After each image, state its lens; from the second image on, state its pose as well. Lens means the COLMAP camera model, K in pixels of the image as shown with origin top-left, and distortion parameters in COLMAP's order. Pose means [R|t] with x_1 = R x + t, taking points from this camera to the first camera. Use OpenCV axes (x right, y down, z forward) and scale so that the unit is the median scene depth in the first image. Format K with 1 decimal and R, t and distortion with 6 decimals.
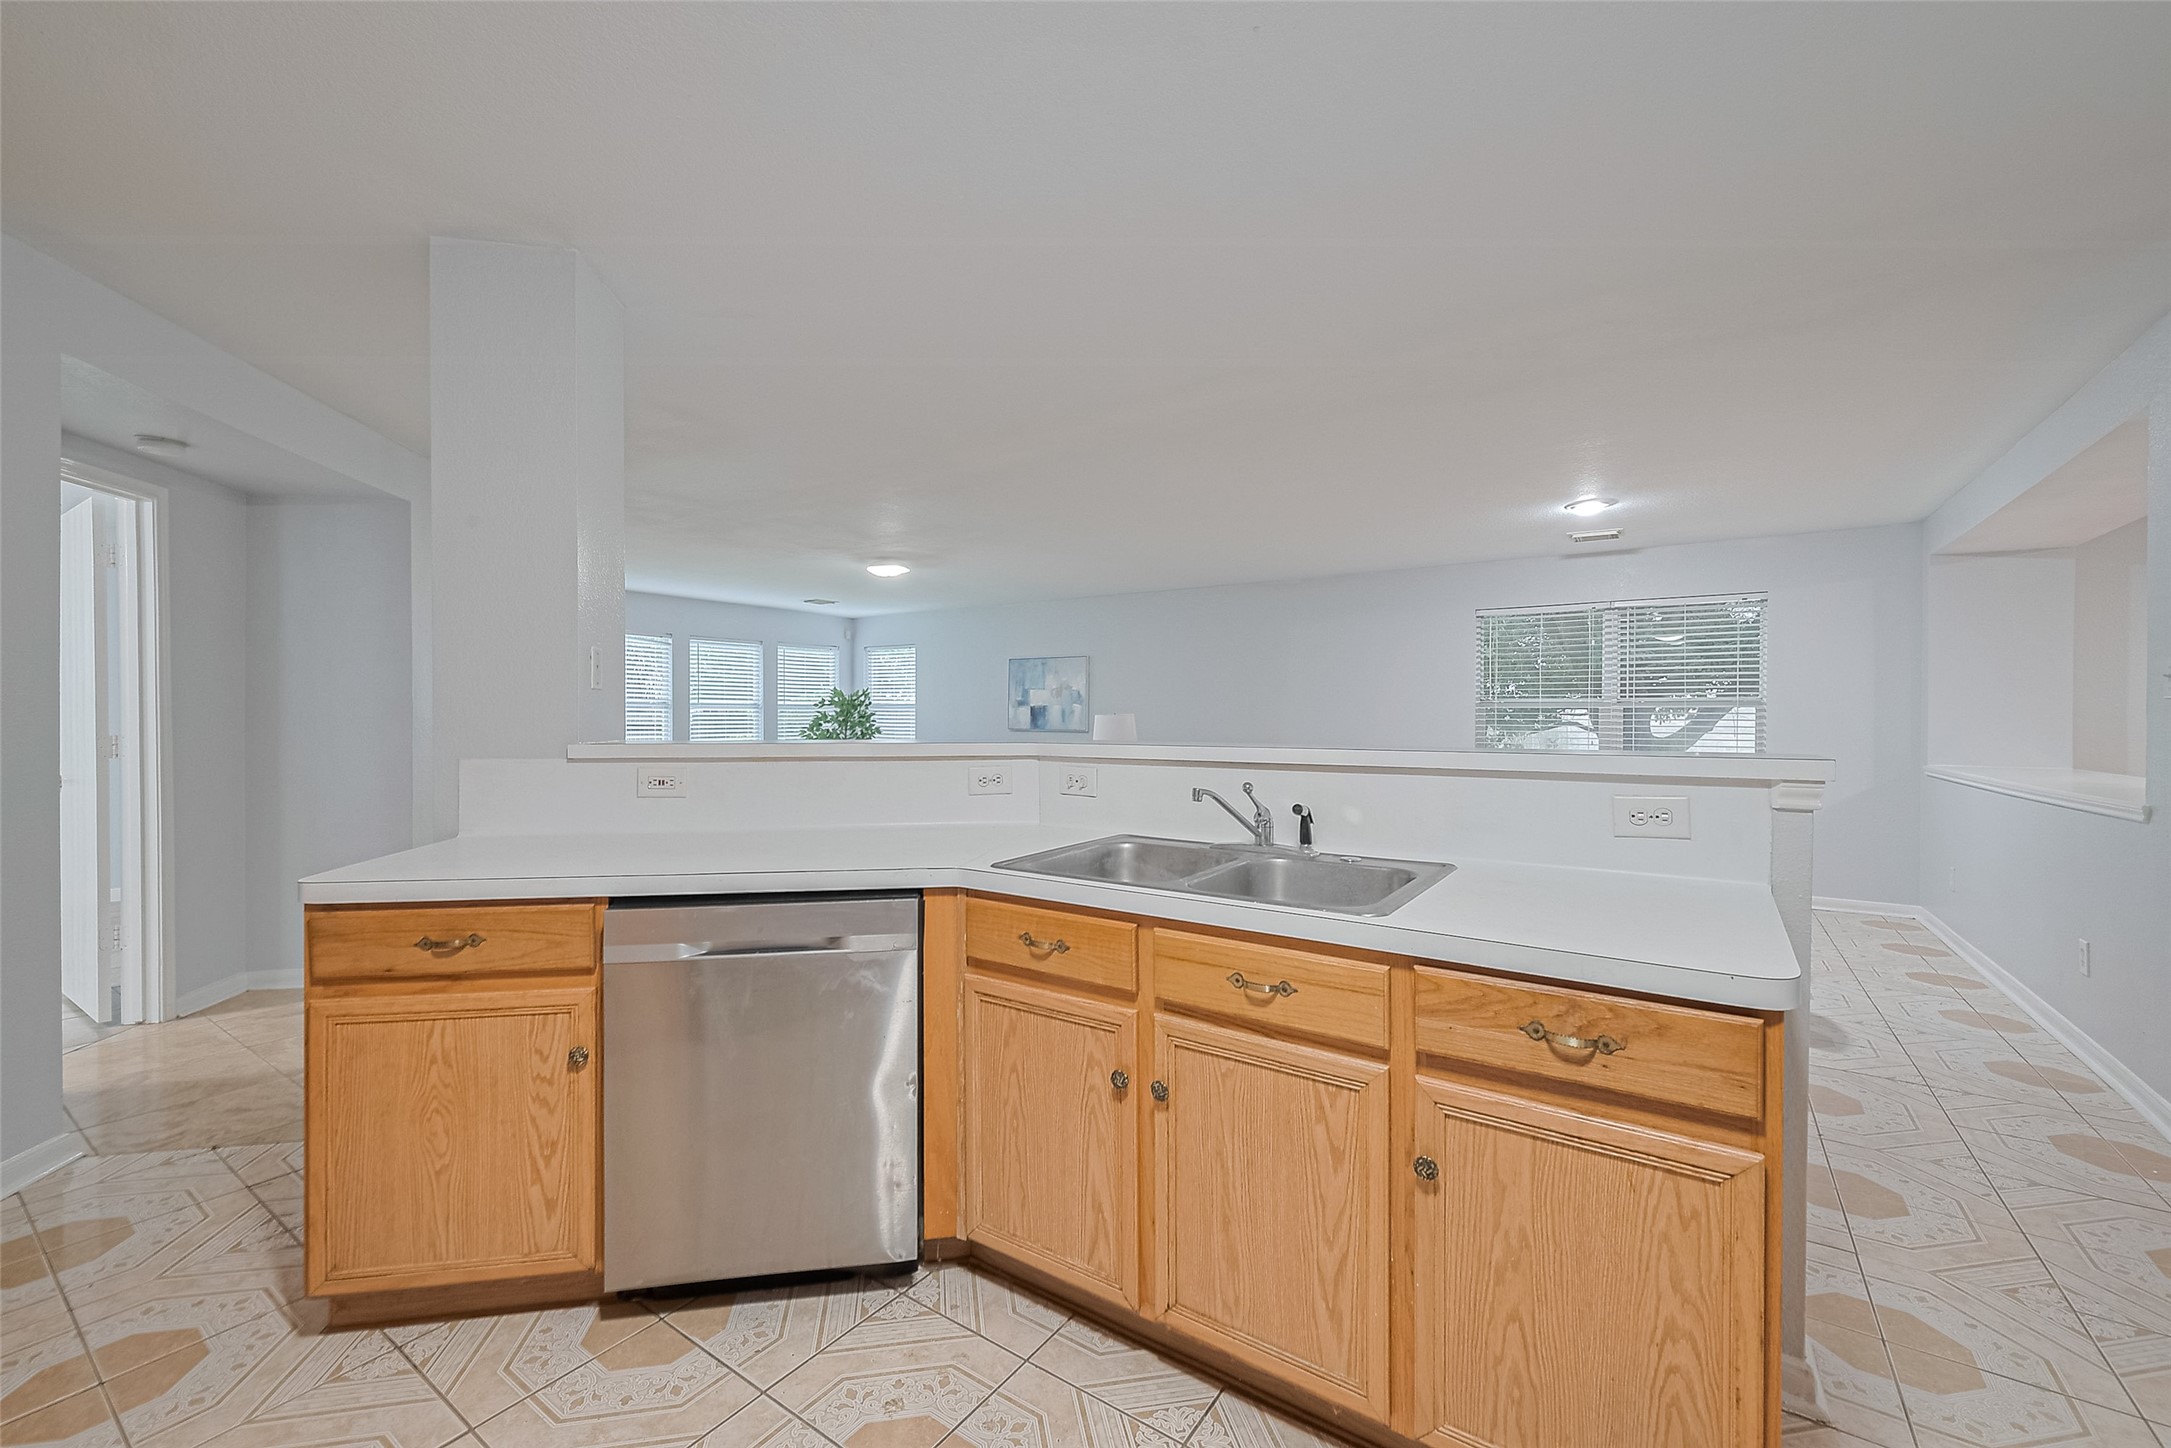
lens RADIAL K [[881.0, 0, 1077.1], [0, 881.0, 722.7], [0, 0, 1]] dist [-0.000086, 0.000328]
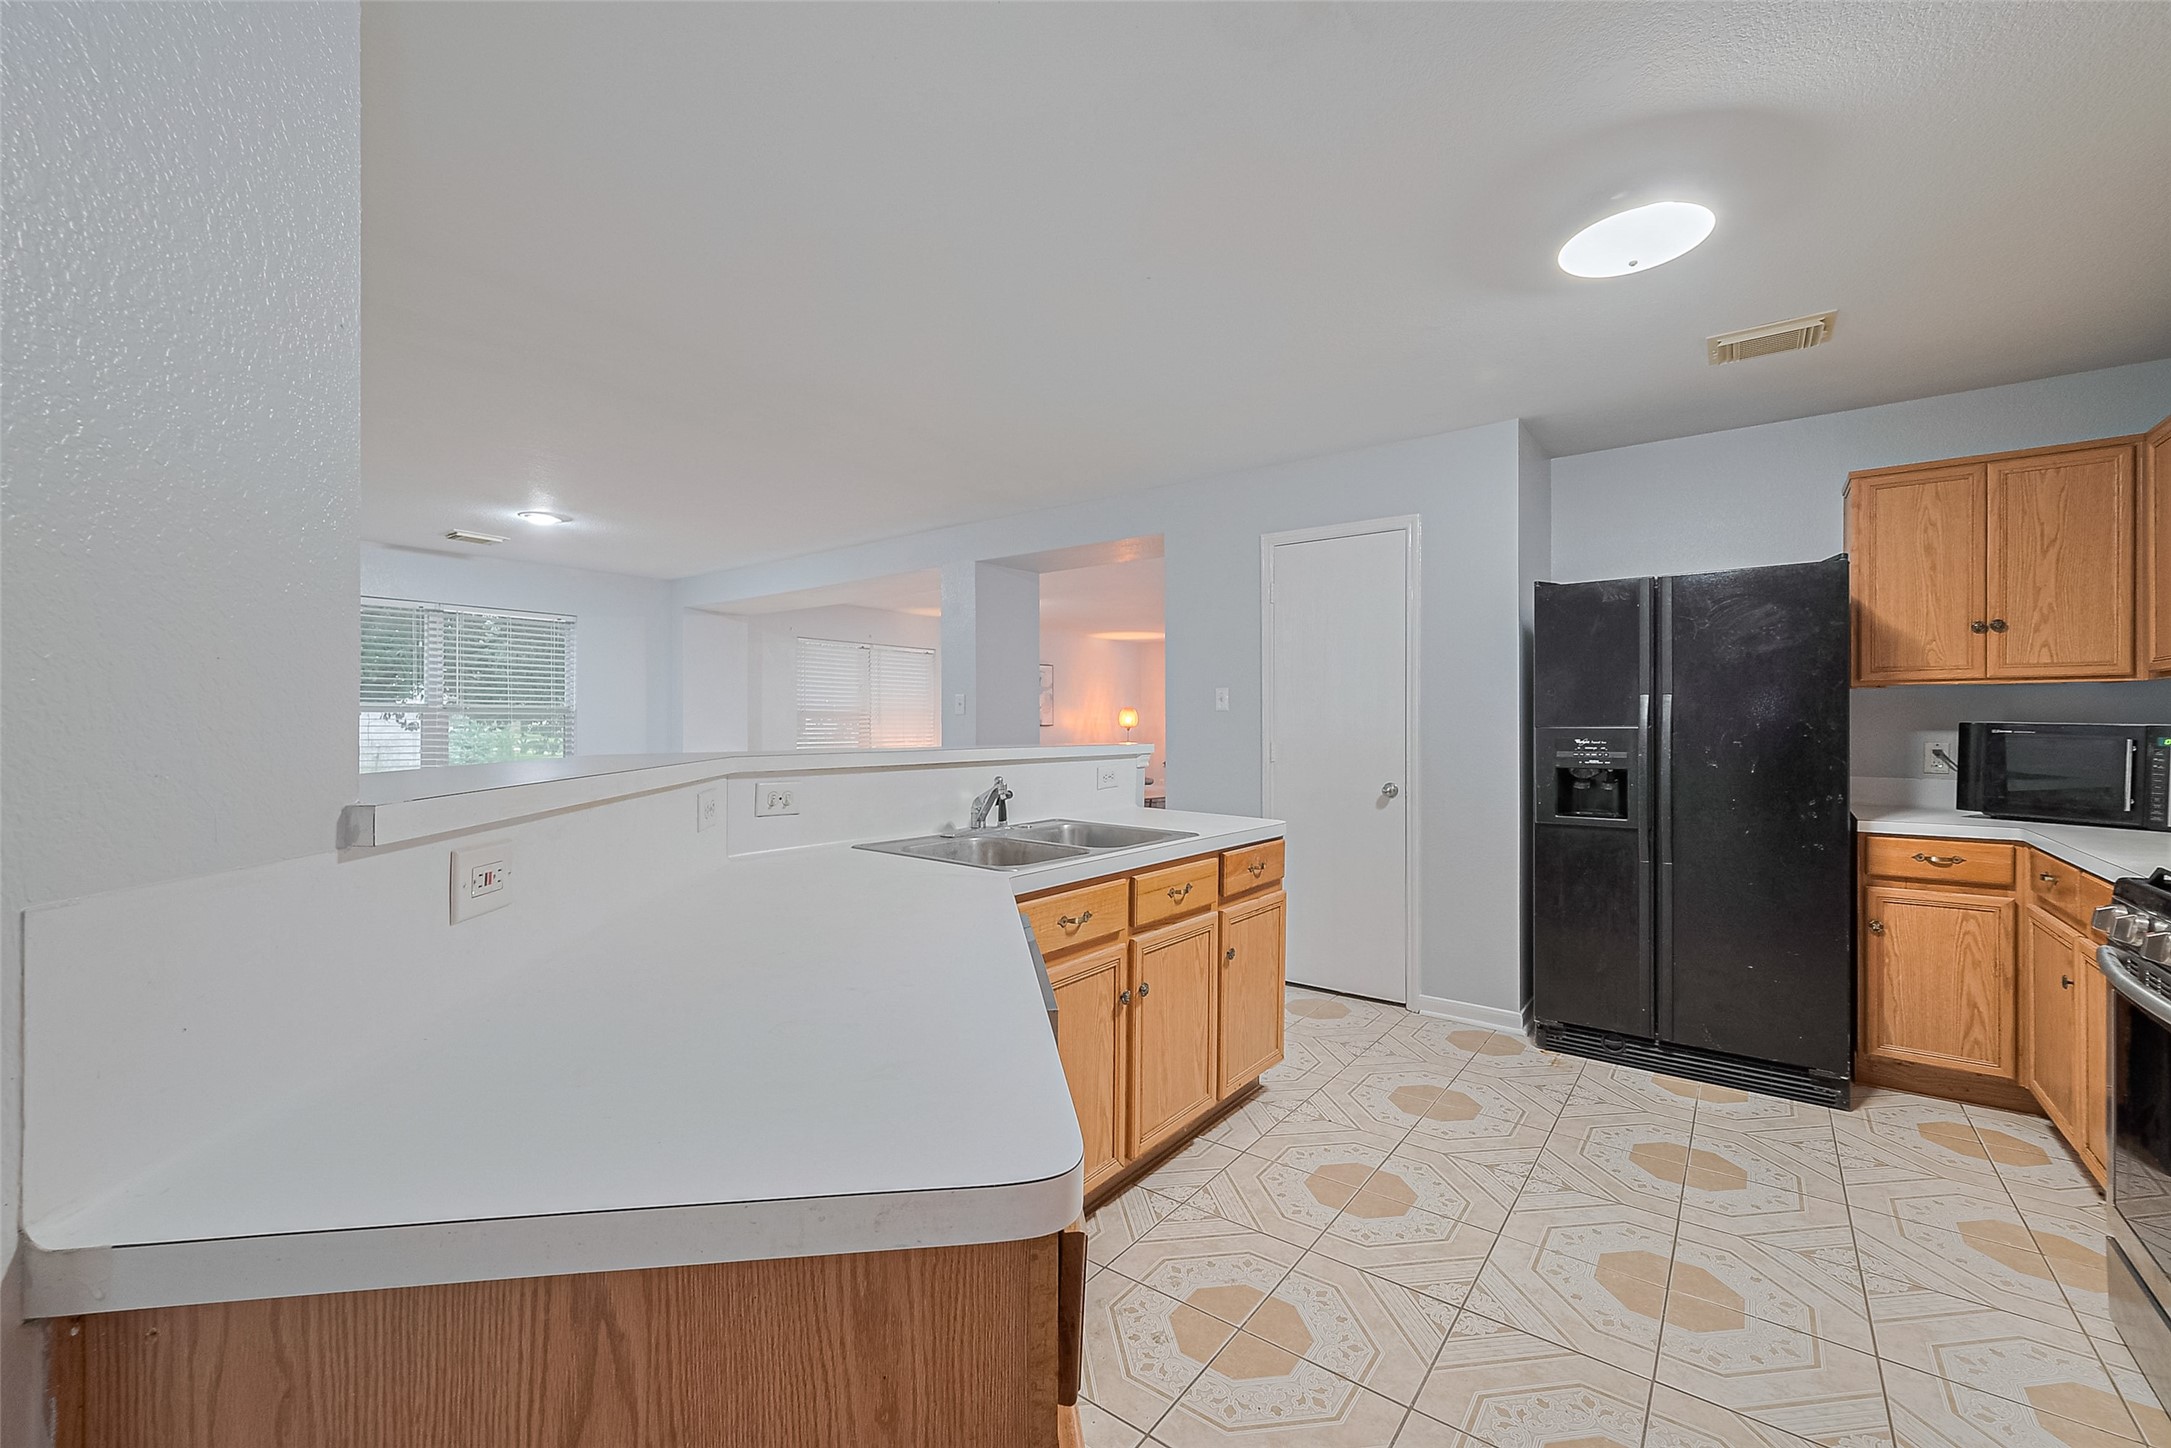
lens RADIAL K [[881.0, 0, 1085.1], [0, 881.0, 727.3], [0, 0, 1]] dist [-0.000086, 0.000328]
pose [[0.049721, -0.005174, 0.998750, -0.317068], [0.006595, 0.999966, 0.004852, -0.002325], [-0.998741, 0.006345, 0.049754, 0.245496]]
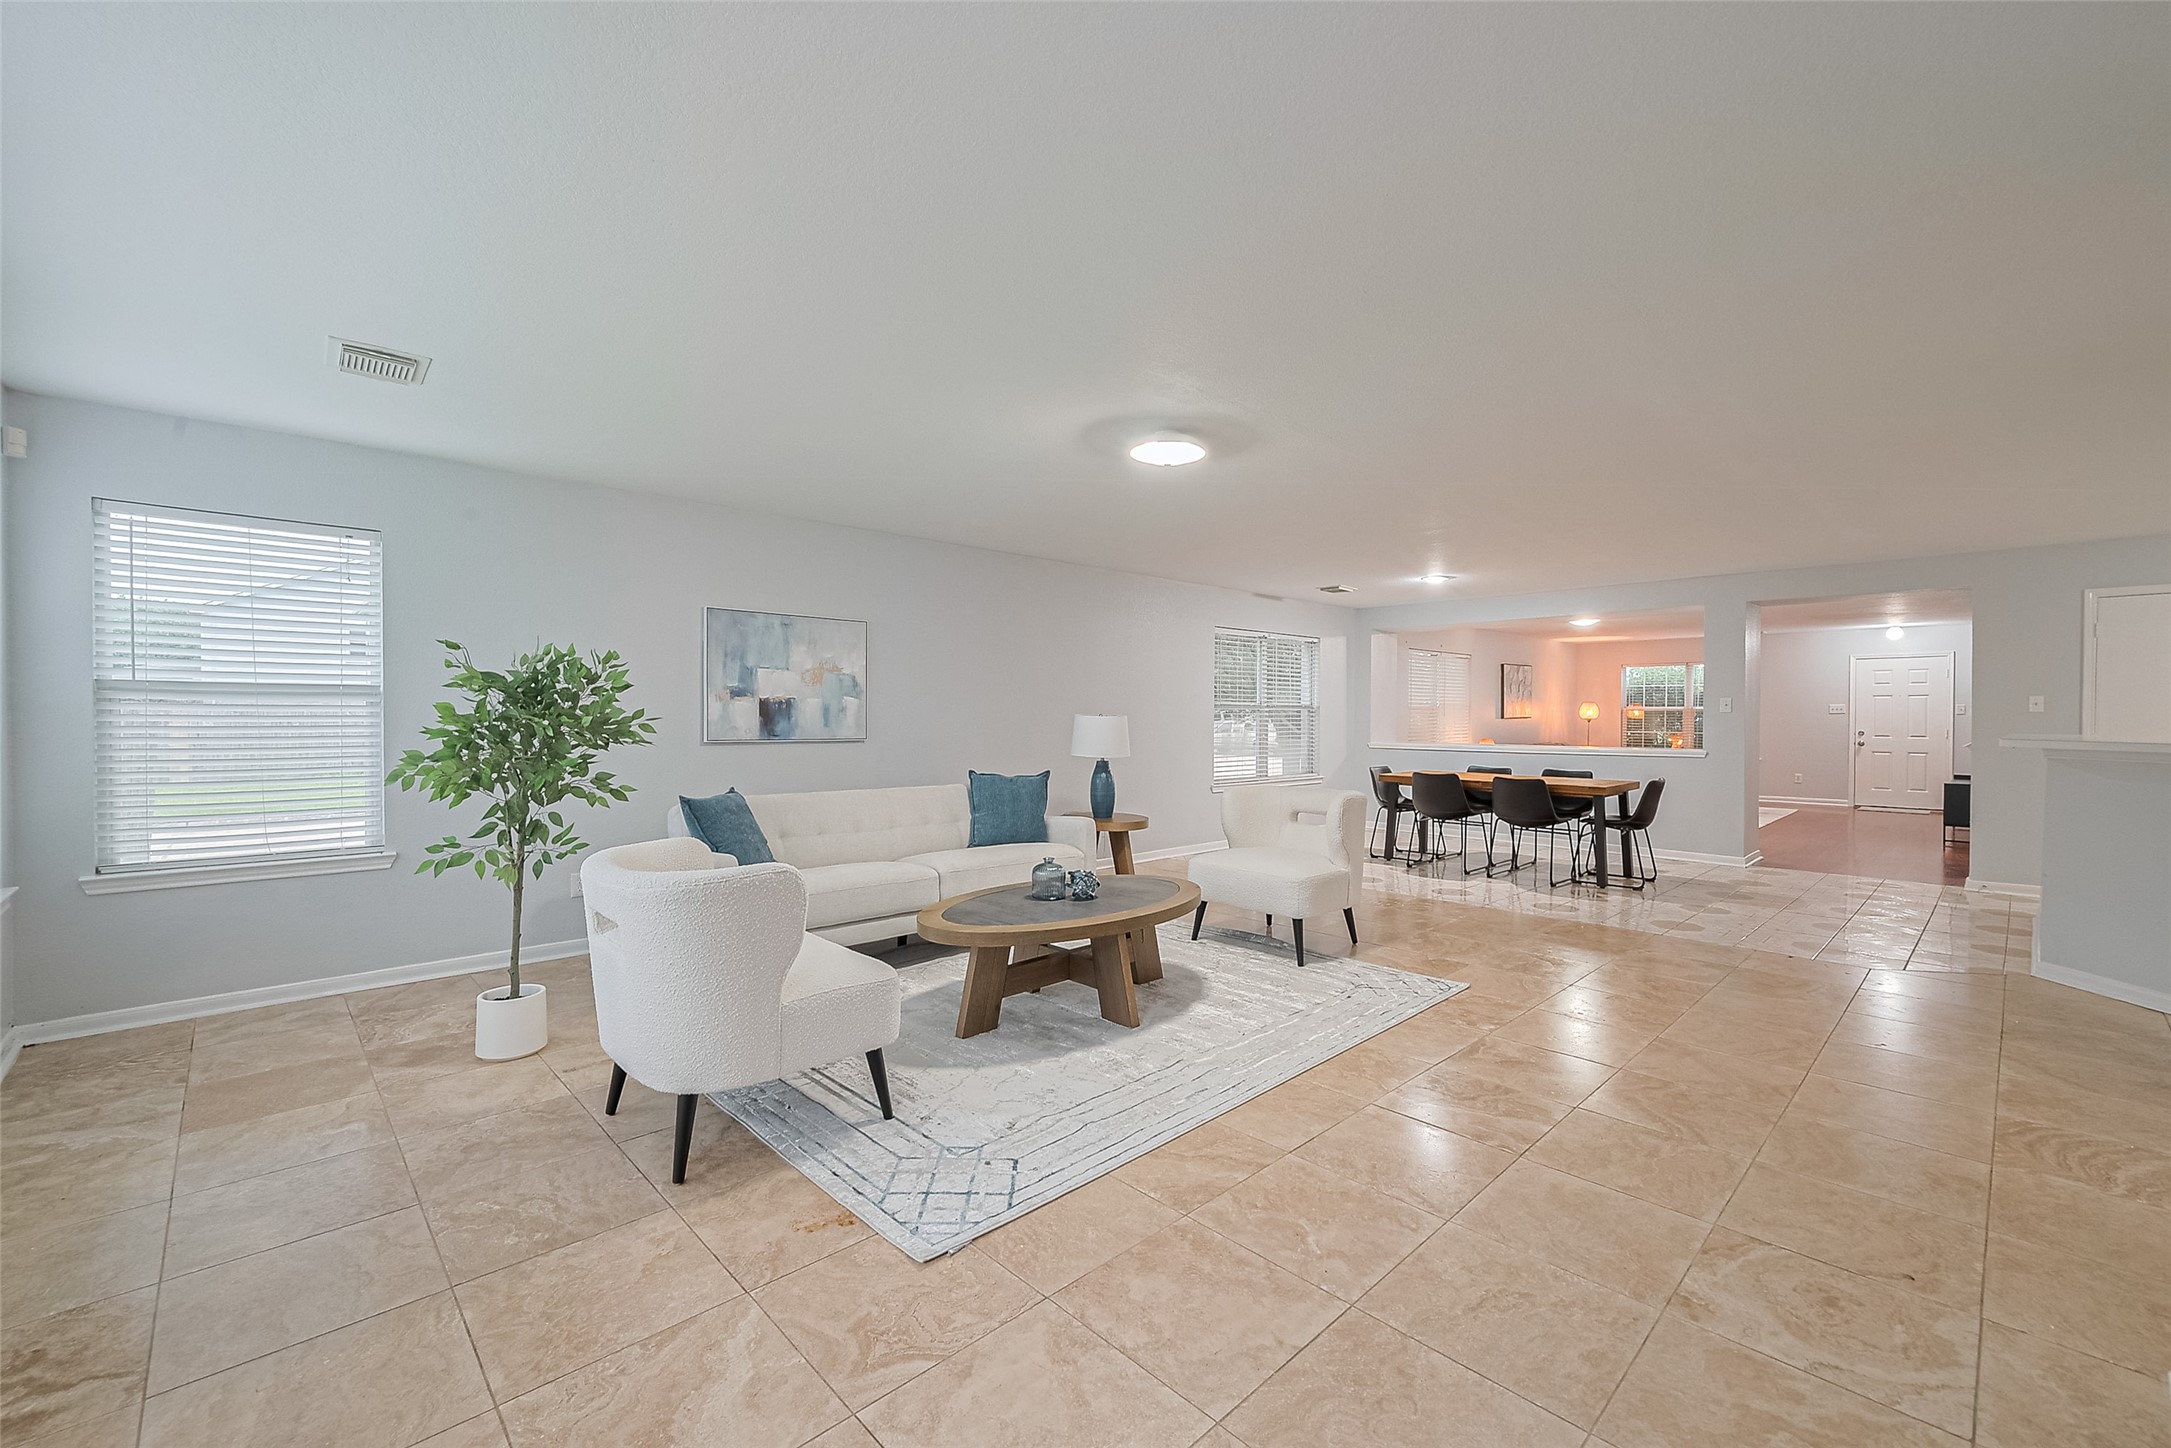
lens RADIAL K [[881.0, 0, 1077.3], [0, 881.0, 719.9], [0, 0, 1]] dist [-0.000086, 0.000328]
pose [[0.207195, -0.007944, 0.978268, -0.795552], [0.004041, 0.999965, 0.007264, -0.012302], [-0.978291, 0.002448, 0.207220, 0.993015]]
